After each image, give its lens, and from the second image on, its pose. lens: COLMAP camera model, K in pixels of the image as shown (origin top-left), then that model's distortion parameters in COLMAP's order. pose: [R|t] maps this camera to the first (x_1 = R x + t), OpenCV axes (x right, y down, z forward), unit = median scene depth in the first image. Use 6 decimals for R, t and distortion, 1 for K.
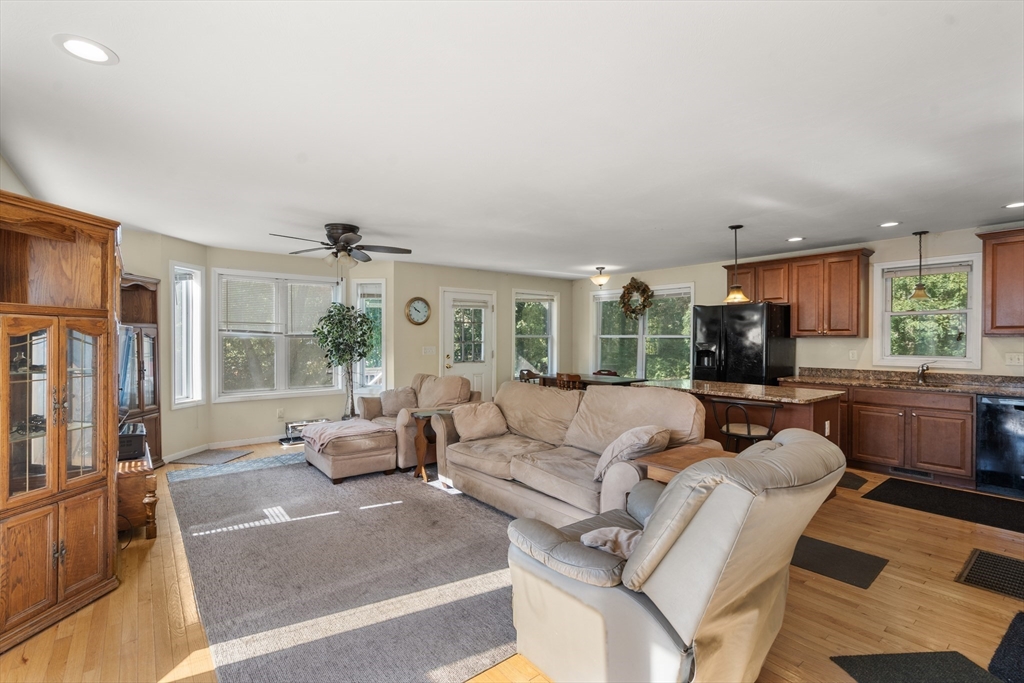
lens RADIAL K [[470.2, 0, 503.0], [0, 470.2, 348.7], [0, 0, 1]] dist [-0.005048, 0.000587]
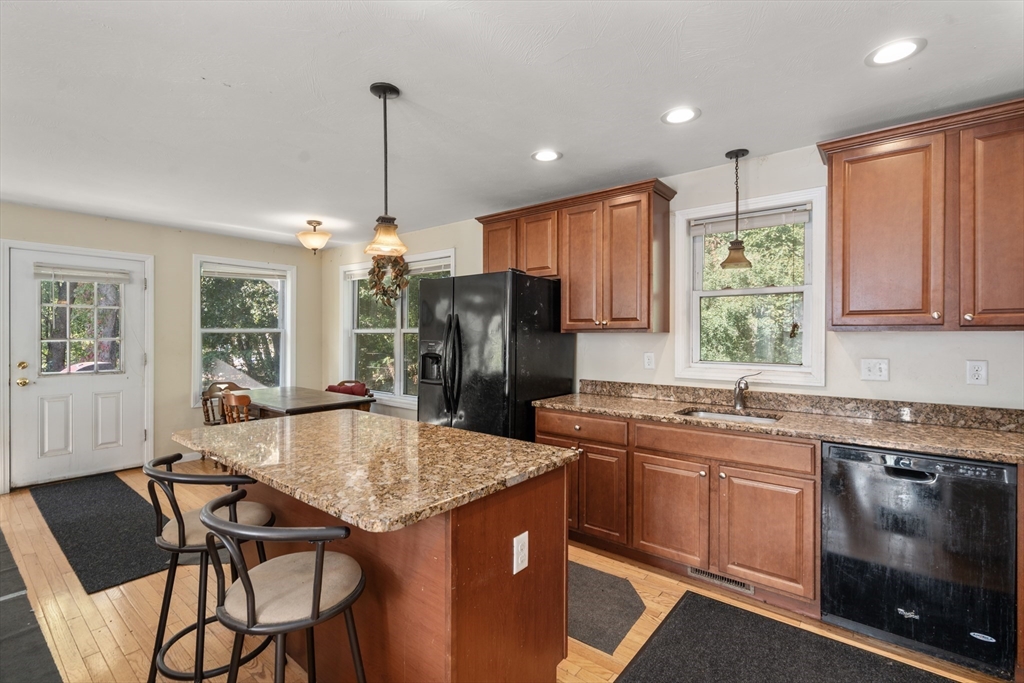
lens RADIAL K [[470.2, 0, 511.3], [0, 470.2, 346.7], [0, 0, 1]] dist [-0.005048, 0.000587]
pose [[0.973391, -0.003044, 0.229128, 0.442090], [0.002882, 0.999995, 0.001040, -0.006254], [-0.229131, -0.000352, 0.973396, 0.453639]]
